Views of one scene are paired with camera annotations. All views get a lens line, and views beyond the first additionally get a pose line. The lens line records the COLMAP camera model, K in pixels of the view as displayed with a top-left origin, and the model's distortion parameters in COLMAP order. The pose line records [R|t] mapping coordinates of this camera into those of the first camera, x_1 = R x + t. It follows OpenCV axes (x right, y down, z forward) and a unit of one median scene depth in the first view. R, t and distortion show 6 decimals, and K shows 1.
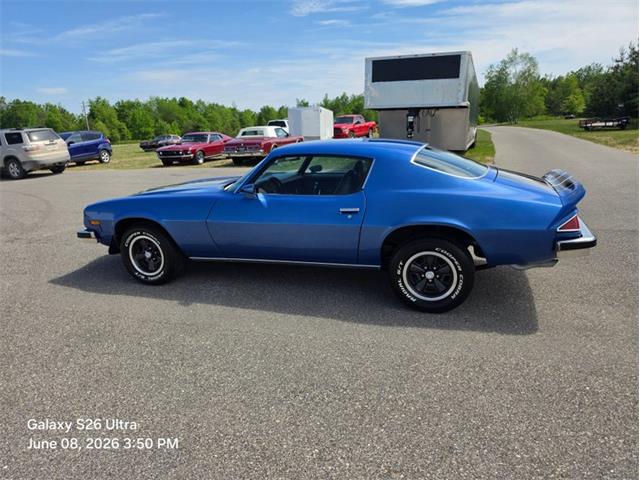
lens RADIAL K [[436.7, 0, 307.0], [0, 436.7, 247.0], [0, 0, 1]] dist [0.068272, -0.078712]
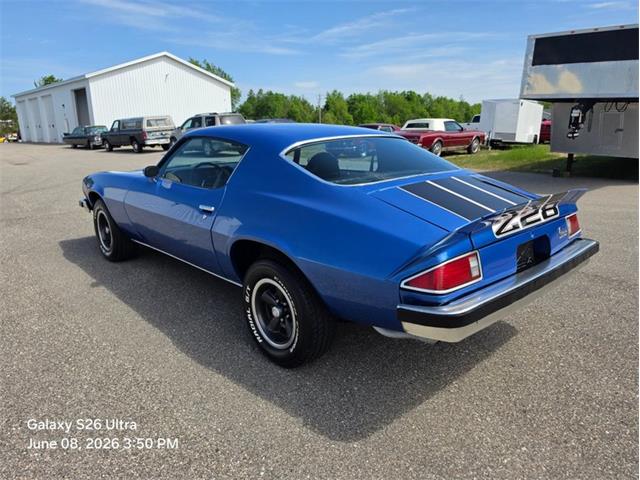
lens RADIAL K [[440.2, 0, 309.0], [0, 440.2, 240.9], [0, 0, 1]] dist [0.062994, -0.087801]
pose [[0.882370, 0.160871, -0.442204, 0.126650], [-0.161753, 0.986174, 0.036005, -0.017243], [0.441882, 0.039758, 0.896192, 0.075137]]
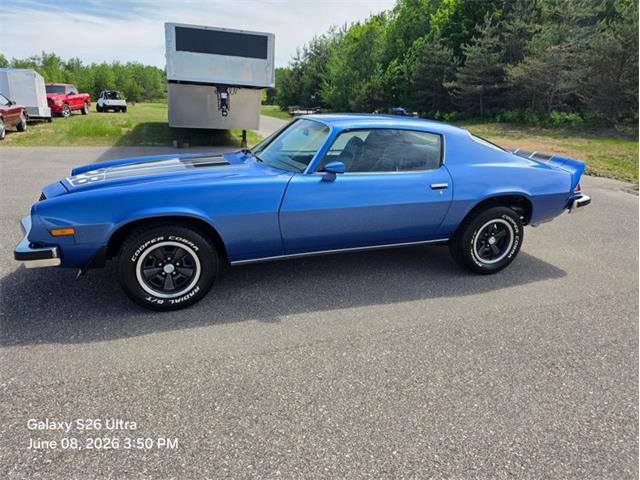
lens RADIAL K [[440.2, 0, 309.0], [0, 440.2, 240.9], [0, 0, 1]] dist [0.062994, -0.087801]
pose [[0.780448, -0.125924, 0.612408, -0.157002], [0.108953, 0.991912, 0.065110, -0.011982], [-0.615654, 0.015909, 0.787856, 0.079761]]
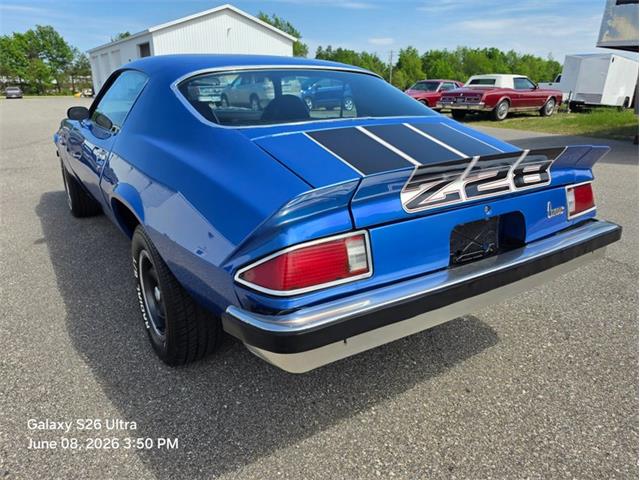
lens RADIAL K [[448.6, 0, 308.7], [0, 448.6, 240.2], [0, 0, 1]] dist [-0.001470, -0.005043]
pose [[0.801217, 0.246727, -0.545140, 0.146509], [-0.203812, 0.969085, 0.139050, -0.024051], [0.562594, -0.000303, 0.826733, 0.128611]]
